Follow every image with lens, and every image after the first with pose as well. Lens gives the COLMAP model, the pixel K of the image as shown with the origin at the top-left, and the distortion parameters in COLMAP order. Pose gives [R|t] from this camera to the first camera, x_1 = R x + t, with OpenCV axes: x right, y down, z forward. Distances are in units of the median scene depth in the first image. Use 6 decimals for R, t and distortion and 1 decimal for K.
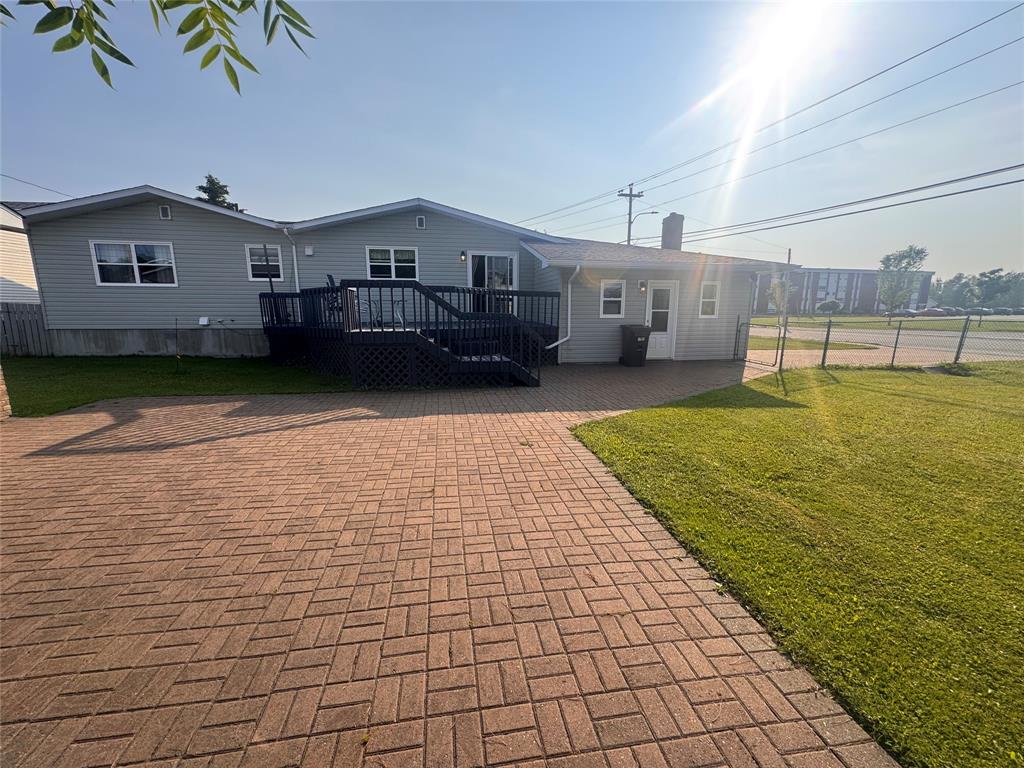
lens RADIAL K [[413.0, 0, 509.8], [0, 413.0, 387.1], [0, 0, 1]] dist [-0.013715, -0.000161]
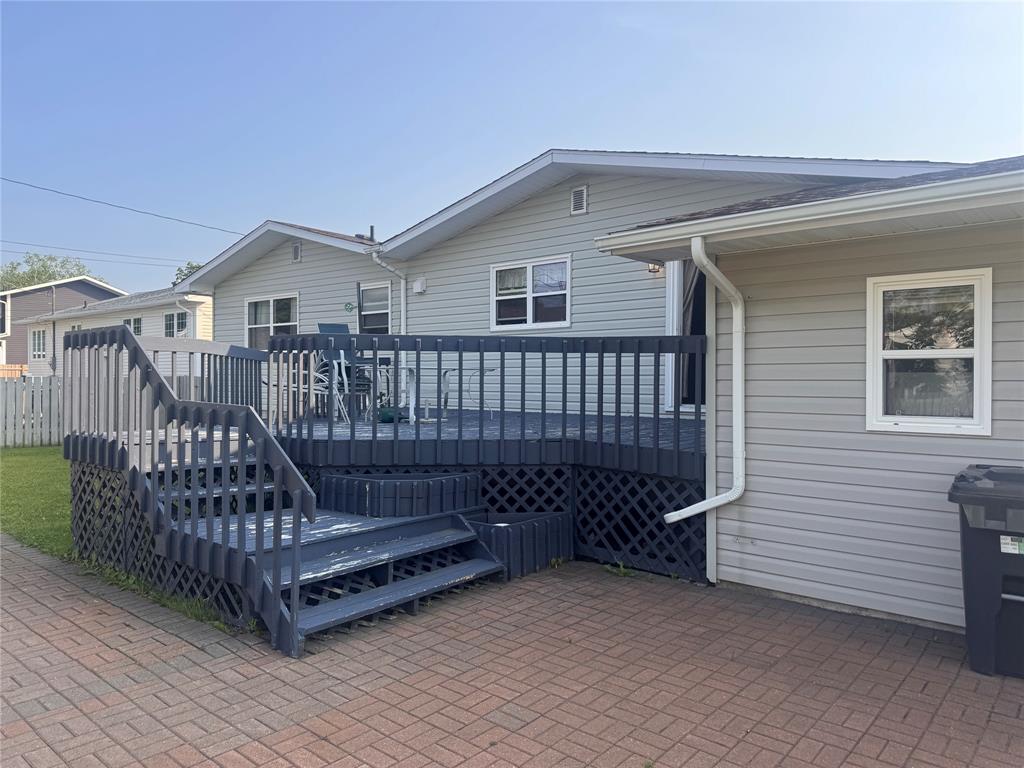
lens RADIAL K [[718.1, 0, 516.7], [0, 718.1, 377.3], [0, 0, 1]] dist [0.016312, -0.023509]
pose [[0.640704, -0.002558, -0.767783, 0.371976], [-0.140651, 0.982681, -0.120645, -0.103010], [0.754795, 0.185287, 0.629248, 0.495200]]
